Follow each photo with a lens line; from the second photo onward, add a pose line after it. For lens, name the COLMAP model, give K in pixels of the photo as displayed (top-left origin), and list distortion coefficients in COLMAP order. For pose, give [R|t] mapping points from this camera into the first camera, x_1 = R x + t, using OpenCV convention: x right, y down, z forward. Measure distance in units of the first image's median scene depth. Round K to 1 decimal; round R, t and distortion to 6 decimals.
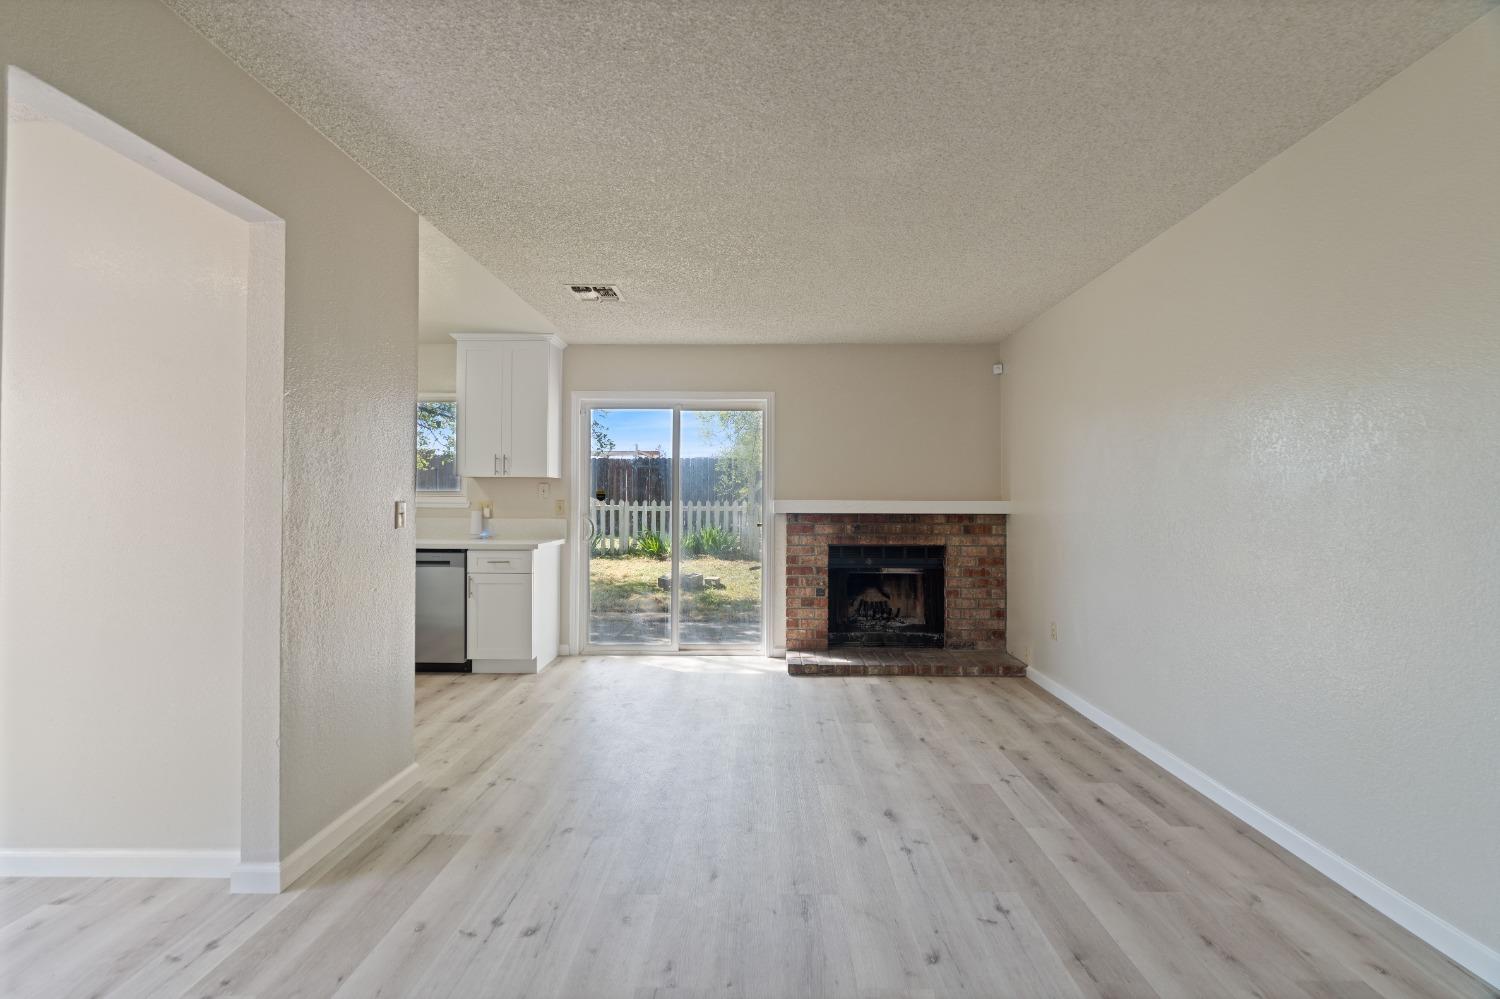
lens RADIAL K [[679.2, 0, 763.9], [0, 679.2, 495.7], [0, 0, 1]] dist [-0.006854, 0.003307]
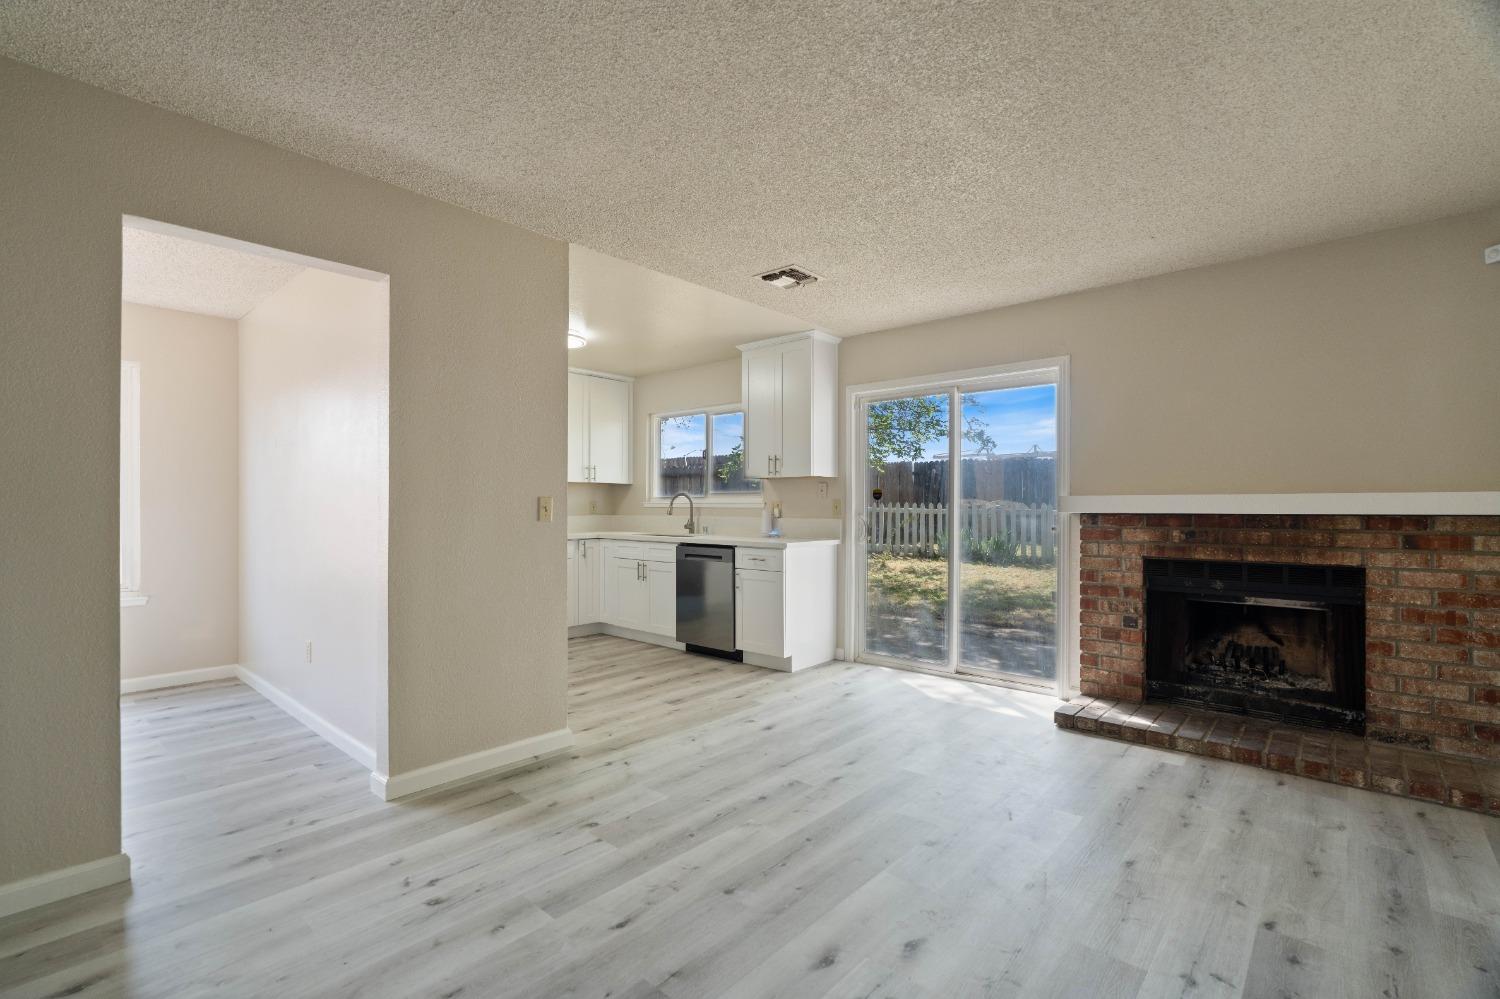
lens RADIAL K [[679.2, 0, 753.2], [0, 679.2, 506.1], [0, 0, 1]] dist [-0.006854, 0.003307]
pose [[0.755884, -0.005231, -0.654685, 0.253613], [0.009302, 0.999953, 0.002750, 0.012240], [0.654640, -0.008168, 0.755897, 0.190668]]
